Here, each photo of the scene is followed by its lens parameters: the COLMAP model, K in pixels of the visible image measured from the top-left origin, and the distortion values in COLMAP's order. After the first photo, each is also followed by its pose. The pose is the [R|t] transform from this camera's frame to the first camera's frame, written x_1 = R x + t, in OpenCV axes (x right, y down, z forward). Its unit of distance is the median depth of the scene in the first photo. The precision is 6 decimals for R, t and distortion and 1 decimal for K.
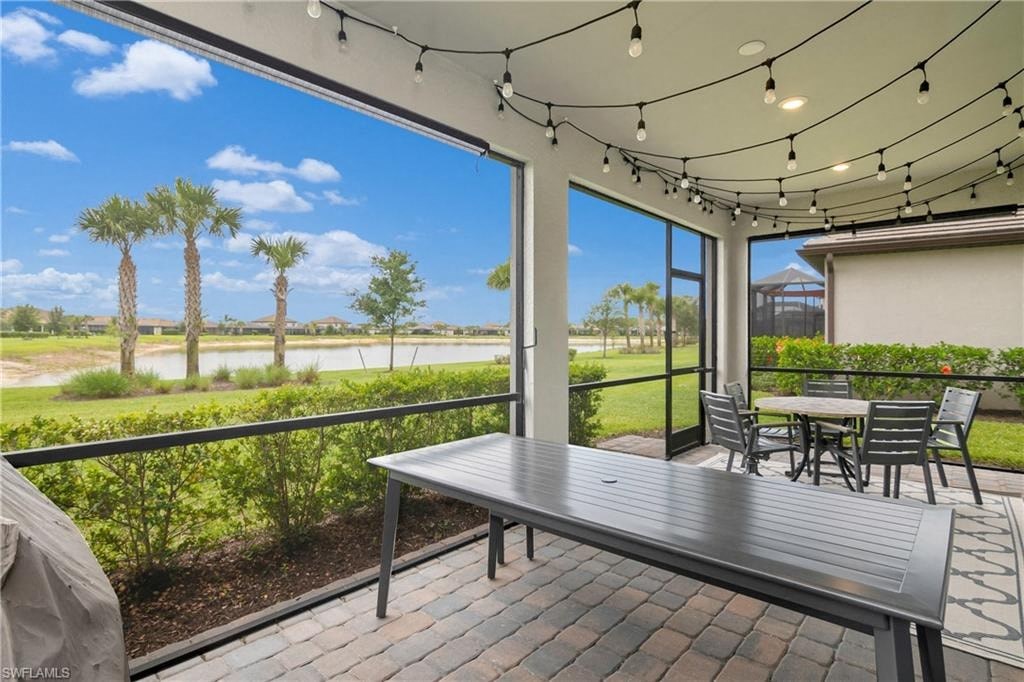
lens RADIAL K [[514.6, 0, 502.6], [0, 514.6, 343.5], [0, 0, 1]] dist [-0.001815, -0.000370]
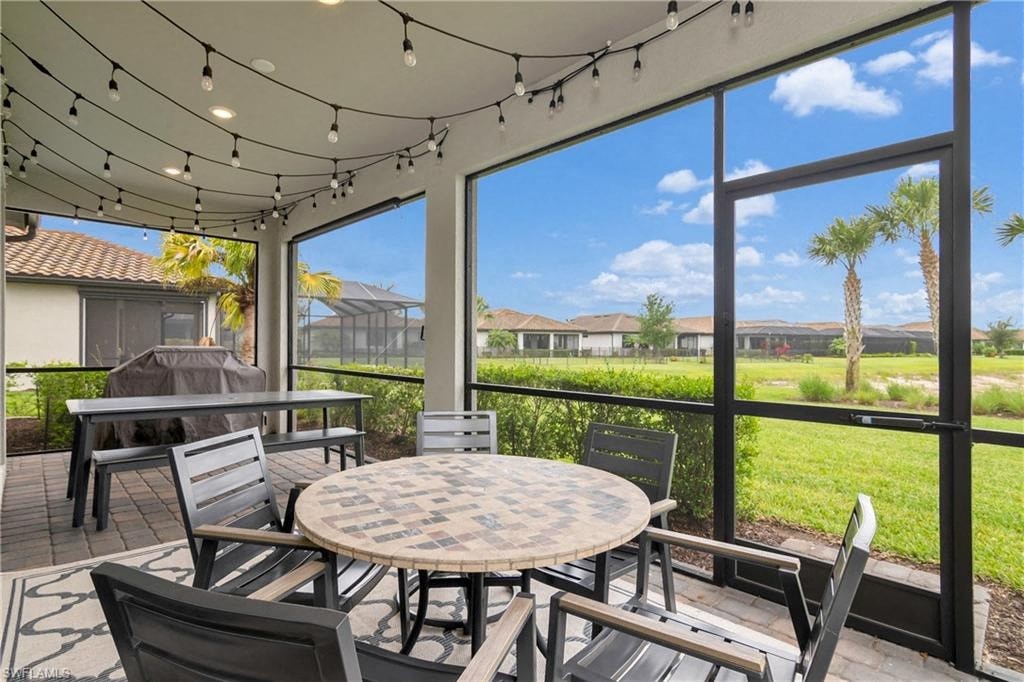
lens RADIAL K [[514.6, 0, 502.6], [0, 514.6, 343.5], [0, 0, 1]] dist [-0.001815, -0.000370]
pose [[-0.093799, -0.013138, -0.995505, 1.675727], [-0.024249, 0.999646, -0.010908, 0.025016], [0.995296, 0.023116, -0.094084, 1.750974]]
